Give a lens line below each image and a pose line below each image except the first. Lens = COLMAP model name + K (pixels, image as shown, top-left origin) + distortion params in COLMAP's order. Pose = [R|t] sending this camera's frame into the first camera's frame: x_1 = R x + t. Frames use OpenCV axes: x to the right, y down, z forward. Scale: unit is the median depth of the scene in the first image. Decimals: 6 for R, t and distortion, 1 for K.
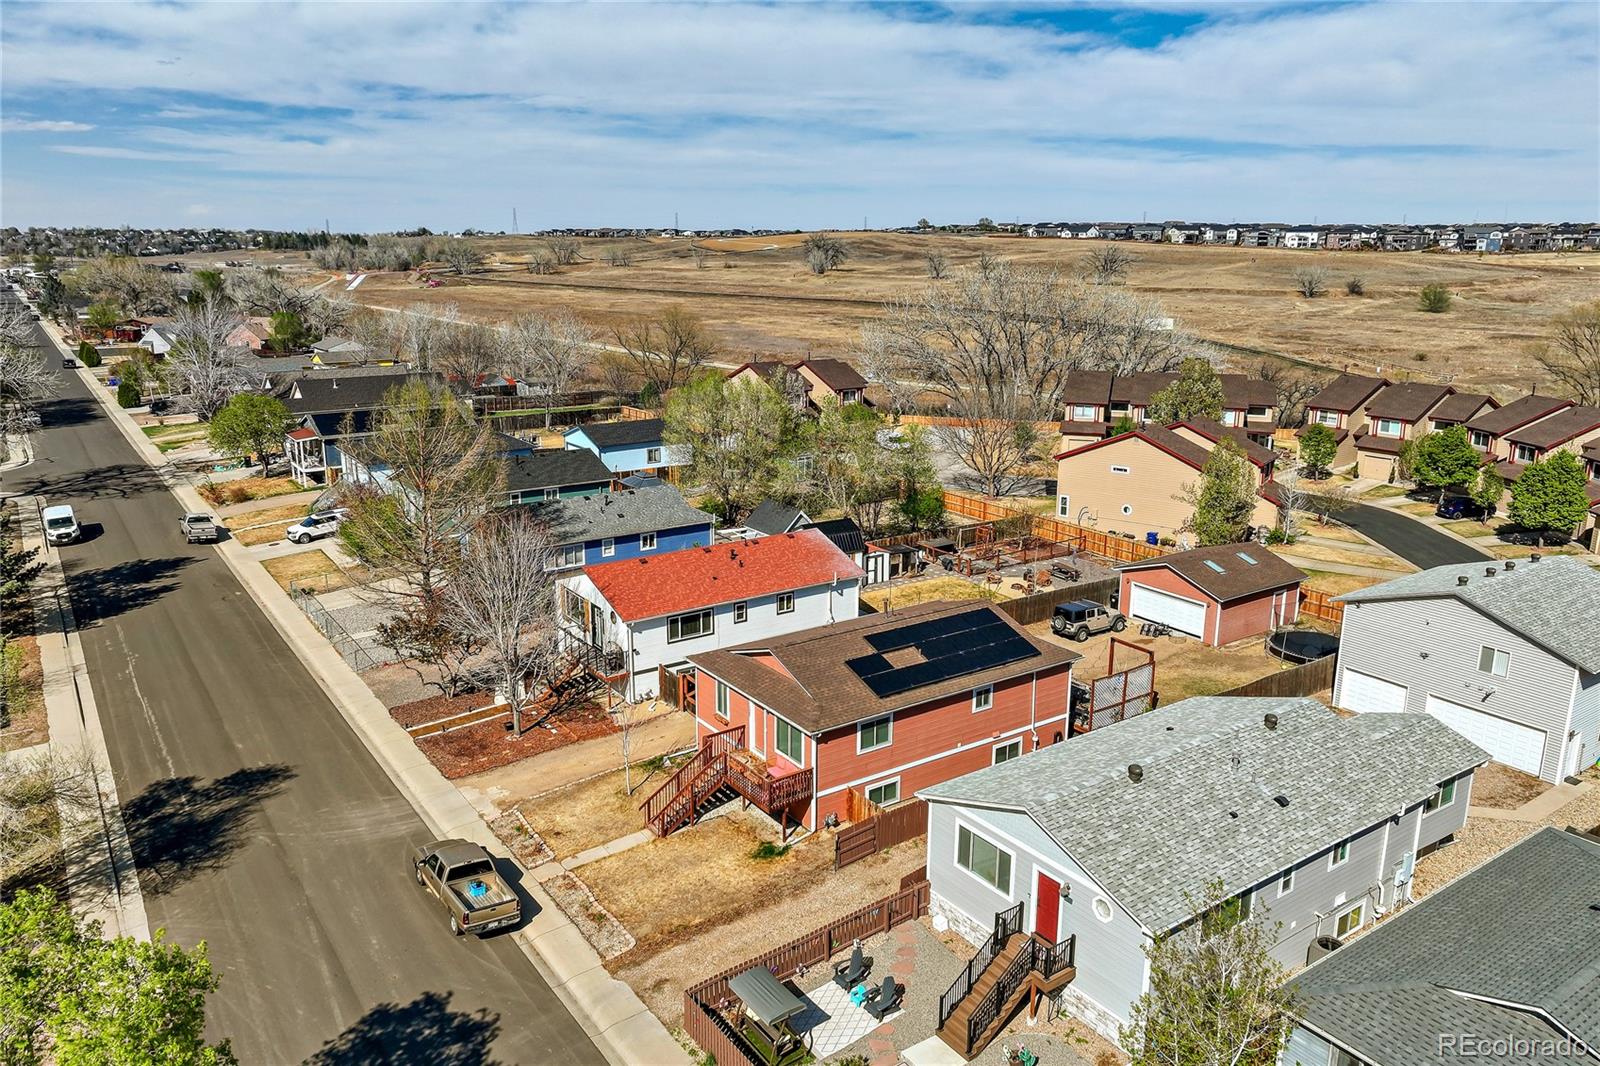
lens RADIAL K [[1128.4, 0, 800.0], [0, 1128.4, 533.0], [0, 0, 1]] dist [0.005114, 0.007011]
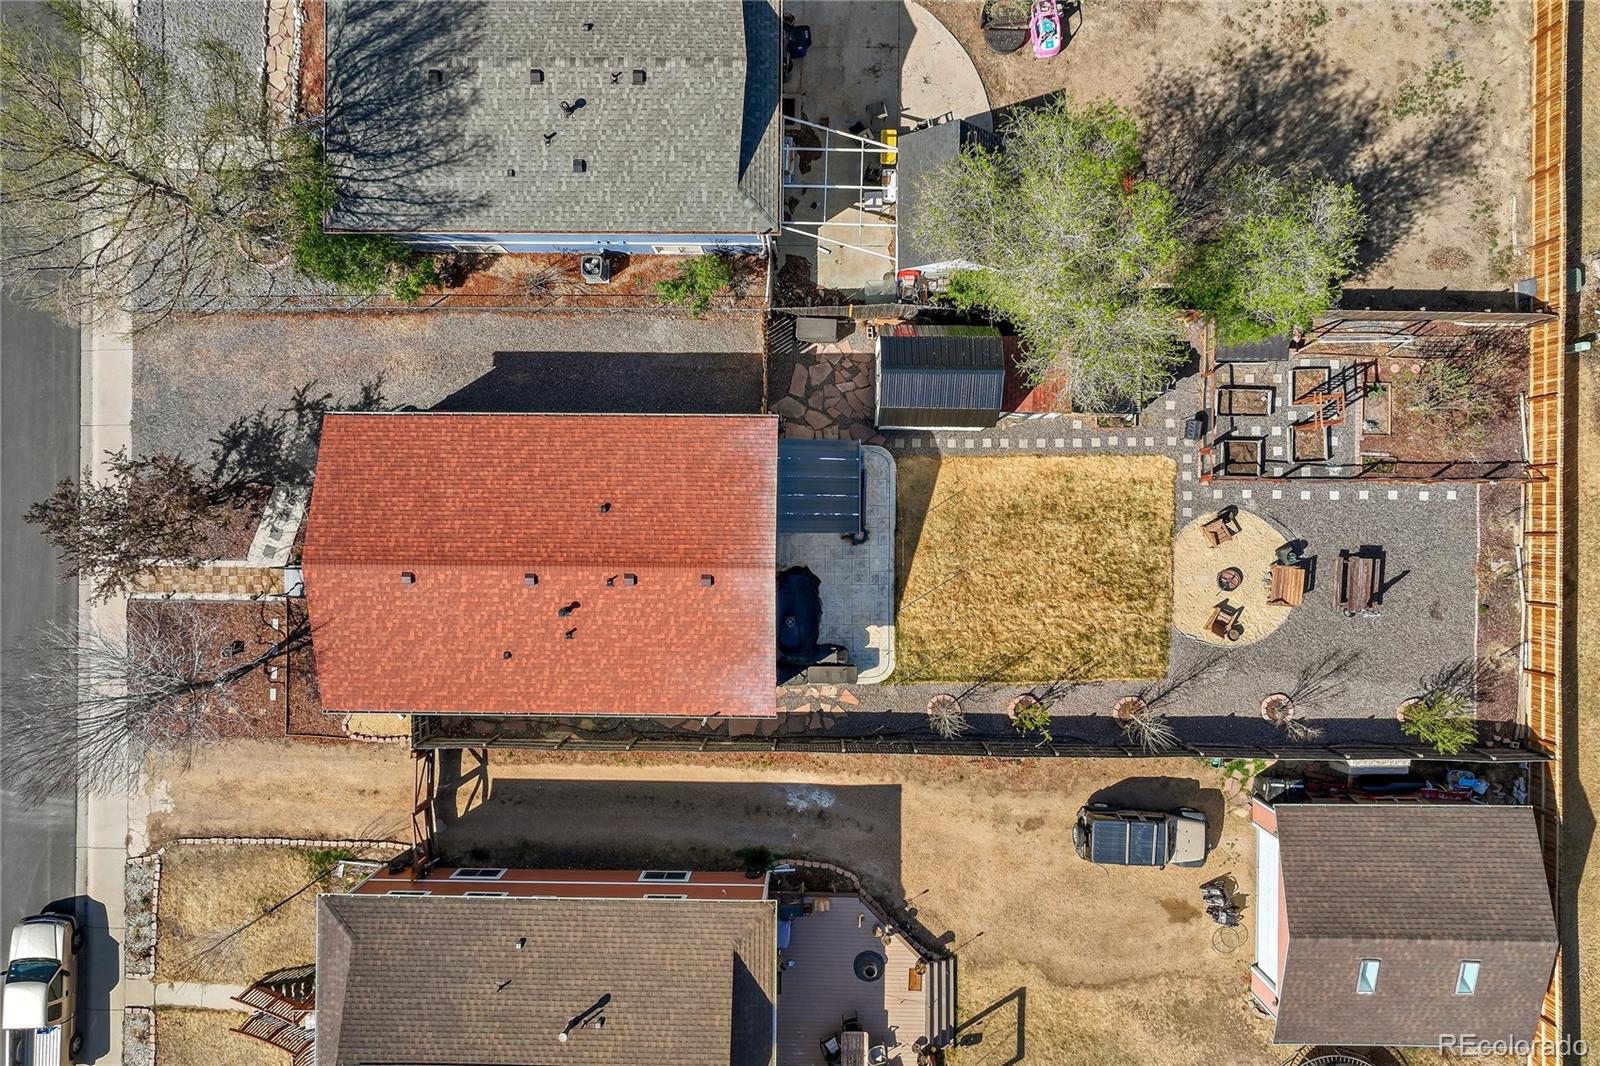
lens RADIAL K [[1128.4, 0, 800.0], [0, 1128.4, 533.0], [0, 0, 1]] dist [0.005114, 0.007011]
pose [[0.822363, 0.568963, 0.000348, 0.011810], [-0.145647, 0.209922, 0.966809, -0.514746], [0.550005, -0.795119, 0.255499, 0.874515]]
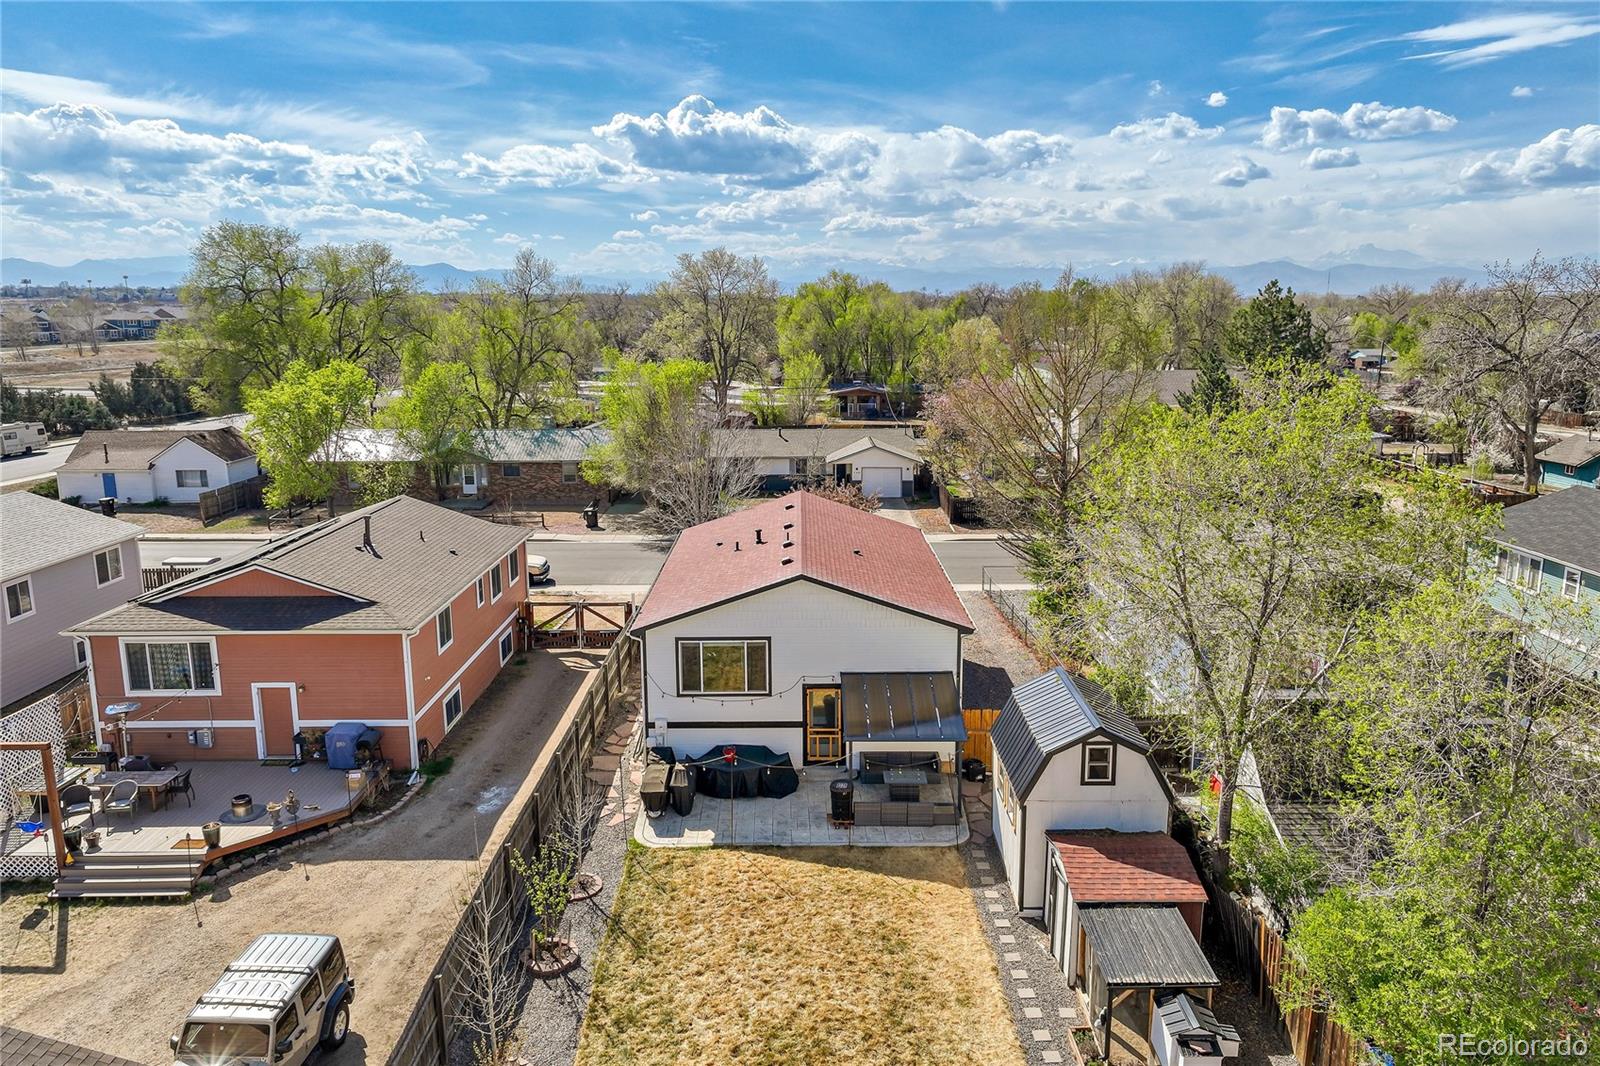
lens RADIAL K [[1128.4, 0, 800.0], [0, 1128.4, 533.0], [0, 0, 1]] dist [0.005114, 0.007011]
pose [[-0.552783, 0.144669, -0.820671, 0.399351], [-0.211254, 0.928317, 0.305940, -0.166320], [0.806103, 0.342489, -0.482596, 1.212731]]
